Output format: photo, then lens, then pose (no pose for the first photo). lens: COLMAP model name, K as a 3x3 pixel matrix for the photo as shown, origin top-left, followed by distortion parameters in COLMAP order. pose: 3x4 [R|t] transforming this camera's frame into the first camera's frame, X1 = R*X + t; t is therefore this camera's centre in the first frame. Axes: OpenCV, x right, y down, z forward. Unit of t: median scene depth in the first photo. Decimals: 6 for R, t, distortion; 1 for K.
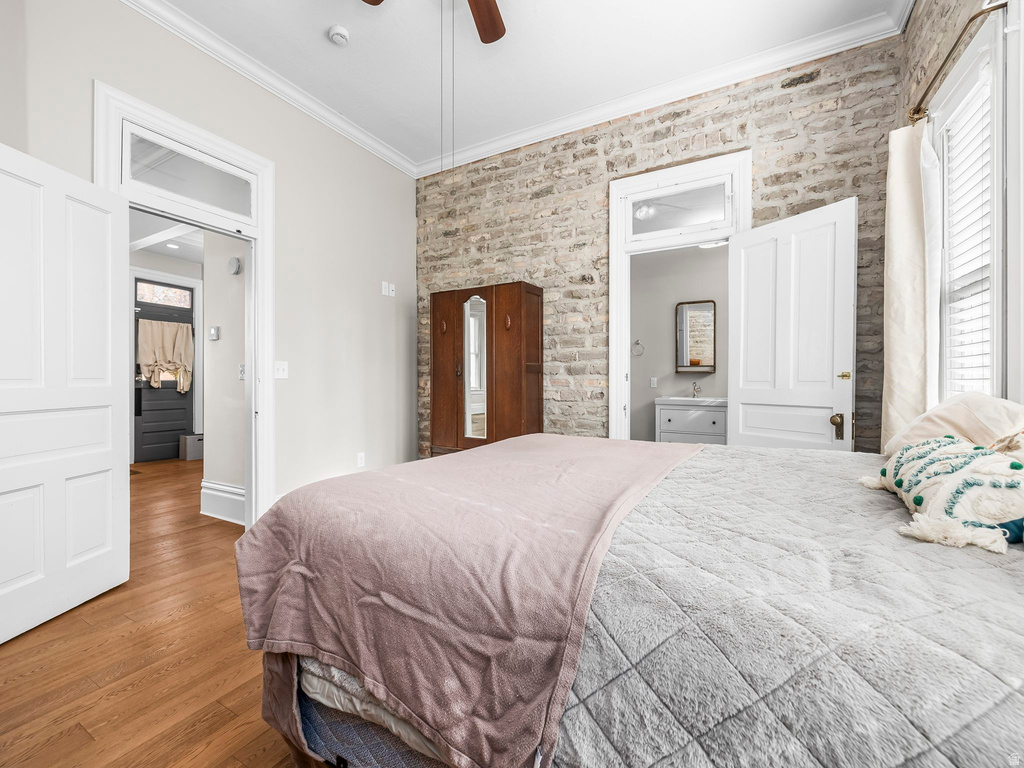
lens RADIAL K [[432.8, 0, 510.4], [0, 432.8, 381.8], [0, 0, 1]] dist [-0.002814, 0.000654]
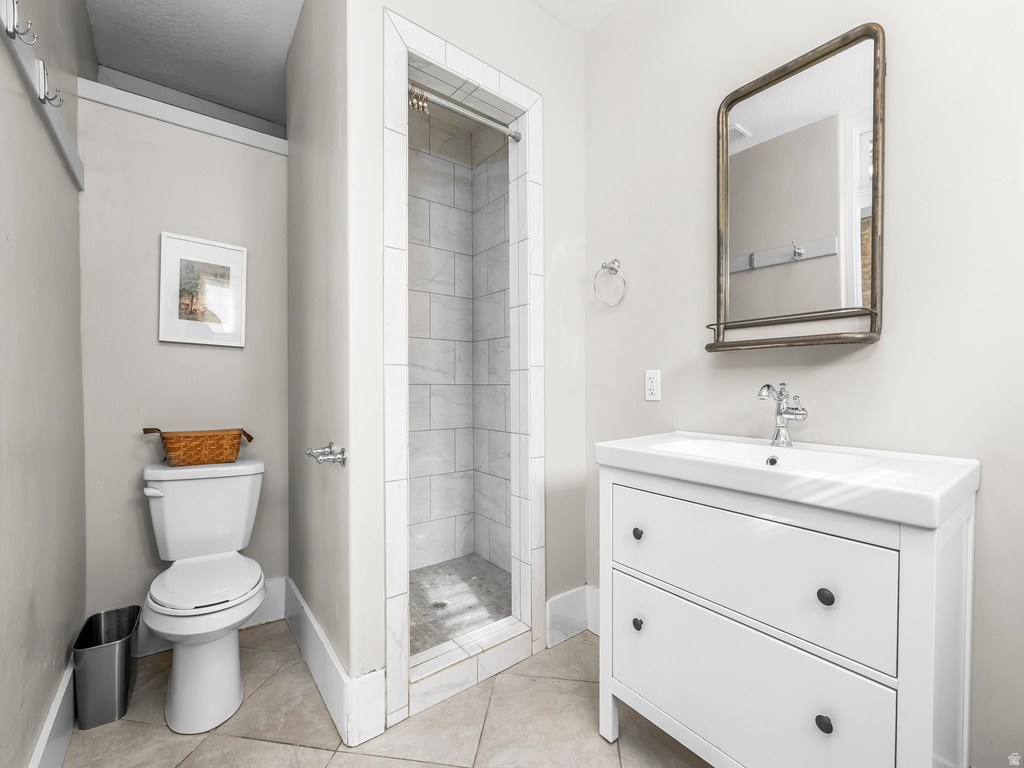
lens RADIAL K [[432.8, 0, 509.3], [0, 432.8, 388.6], [0, 0, 1]] dist [-0.002814, 0.000654]
pose [[0.911077, -0.003517, -0.412221, 0.384233], [0.009016, 0.999894, 0.011397, 0.000379], [0.412137, -0.014100, 0.911013, 0.702342]]
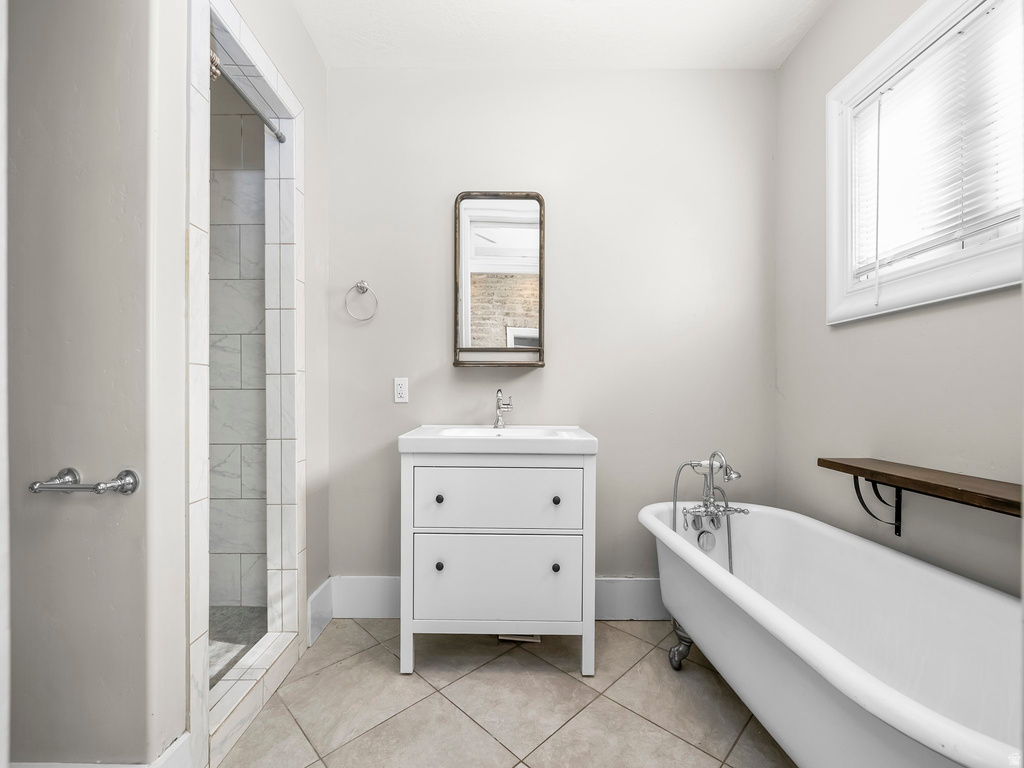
lens RADIAL K [[432.8, 0, 503.1], [0, 432.8, 387.2], [0, 0, 1]] dist [-0.002814, 0.000654]
pose [[0.881580, 0.000378, 0.472034, 0.237207], [0.001031, 0.999996, -0.002727, 0.001000], [-0.472033, 0.002890, 0.881576, 0.638603]]
